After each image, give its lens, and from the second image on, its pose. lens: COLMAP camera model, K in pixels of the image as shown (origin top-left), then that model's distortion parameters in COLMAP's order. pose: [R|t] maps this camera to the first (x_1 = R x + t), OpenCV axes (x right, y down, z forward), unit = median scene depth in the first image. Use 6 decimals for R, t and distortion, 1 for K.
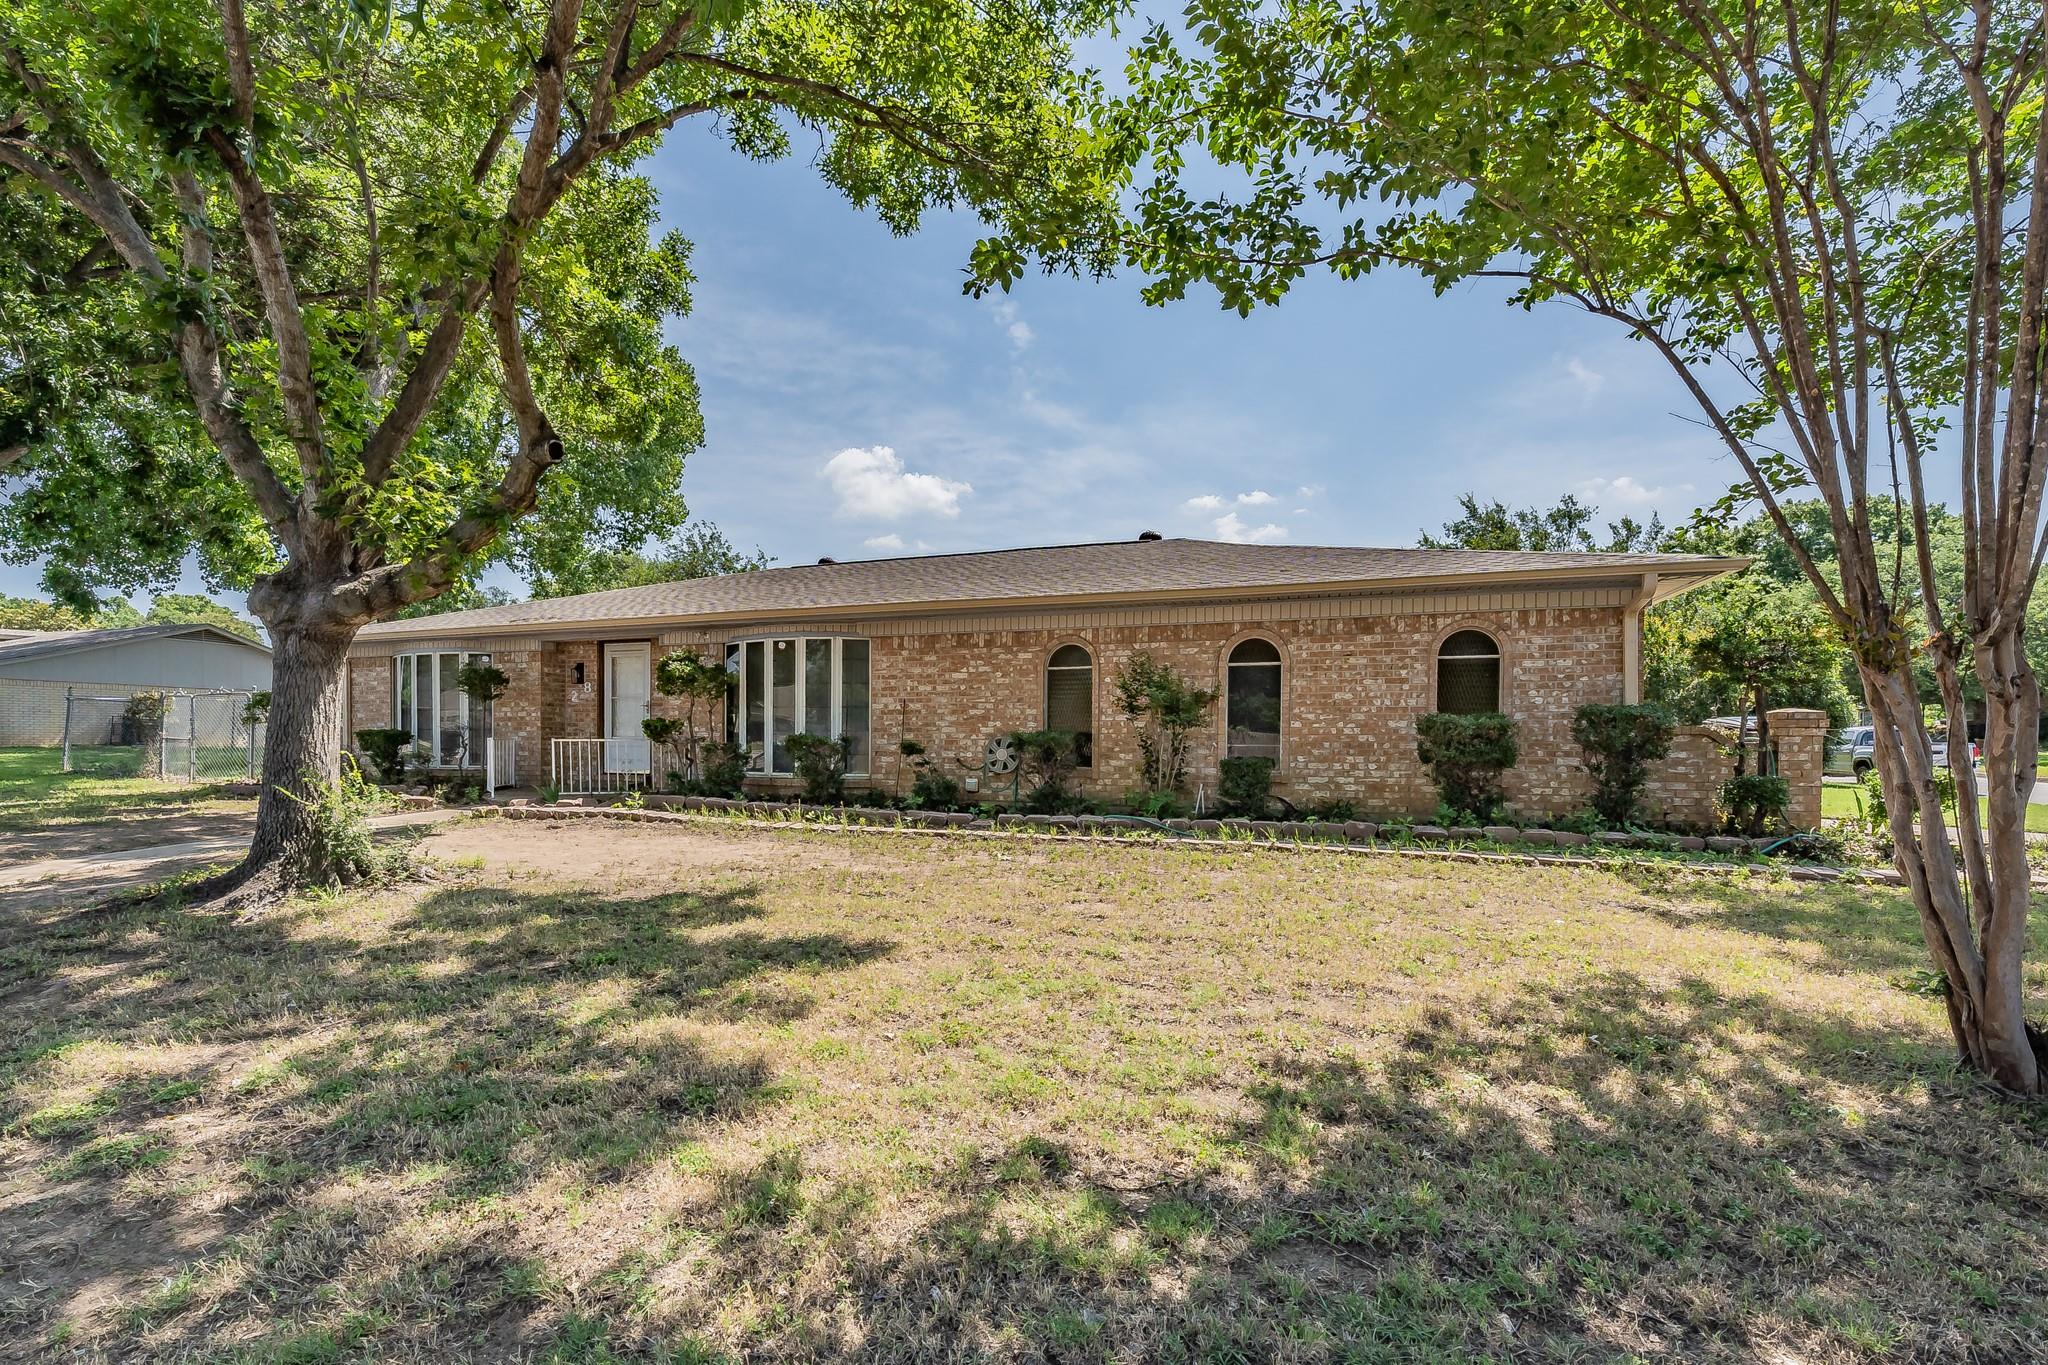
lens RADIAL K [[702.5, 0, 1023.8], [0, 702.5, 693.1], [0, 0, 1]] dist [0.002050, 0.000003]
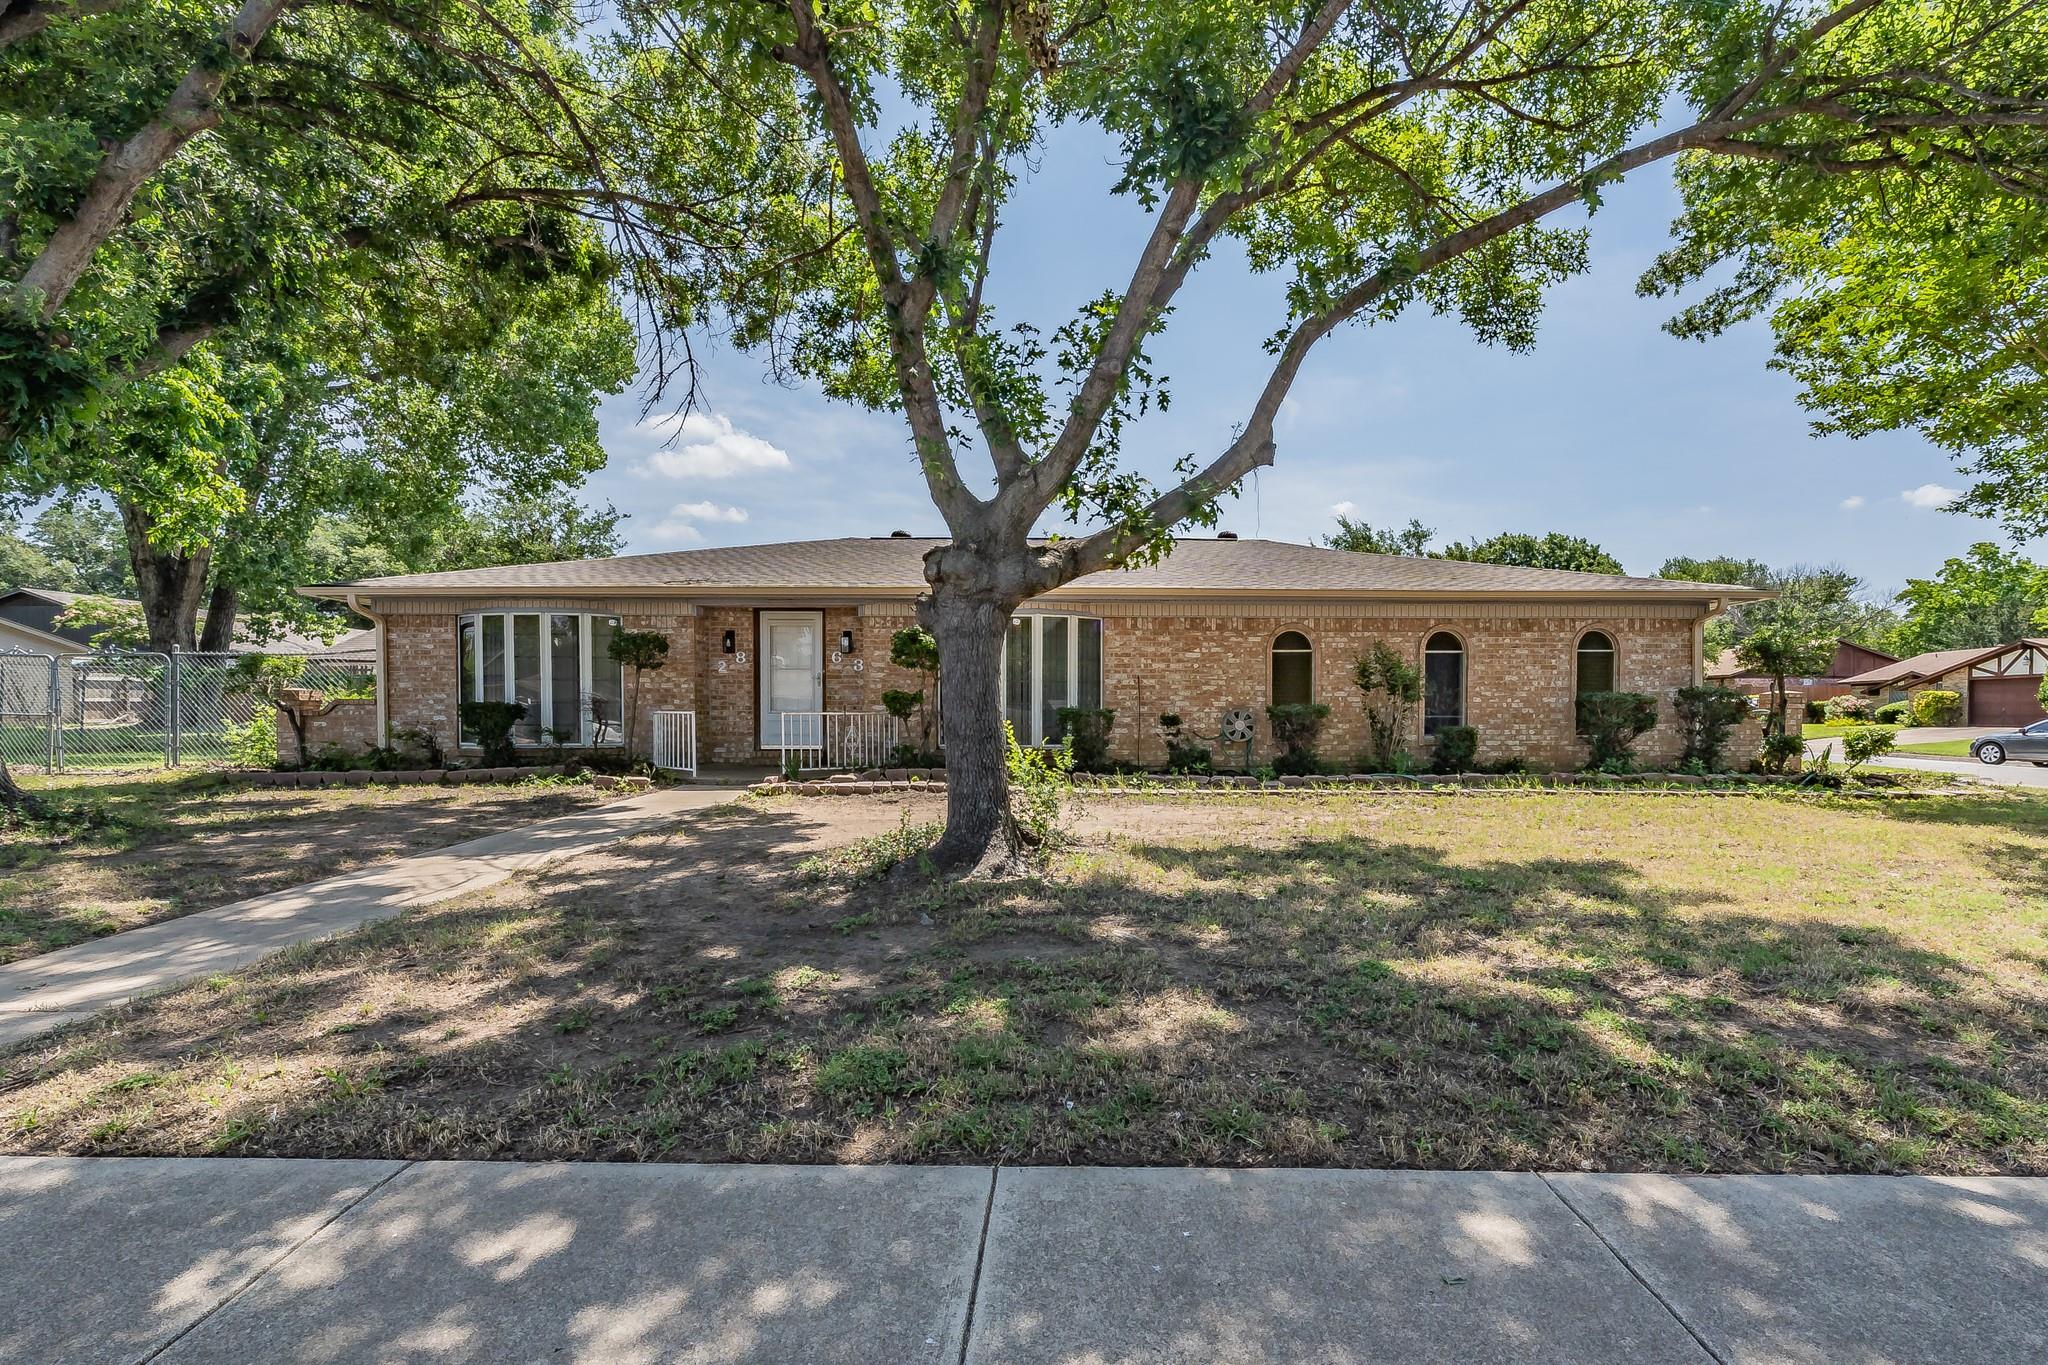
lens RADIAL K [[702.5, 0, 983.5], [0, 702.5, 682.2], [0, 0, 1]] dist [0.002050, 0.000003]
pose [[0.959554, 0.012488, 0.281249, -0.757613], [-0.017090, 0.999757, 0.013917, 0.008791], [-0.281007, -0.018160, 0.959534, 0.021089]]
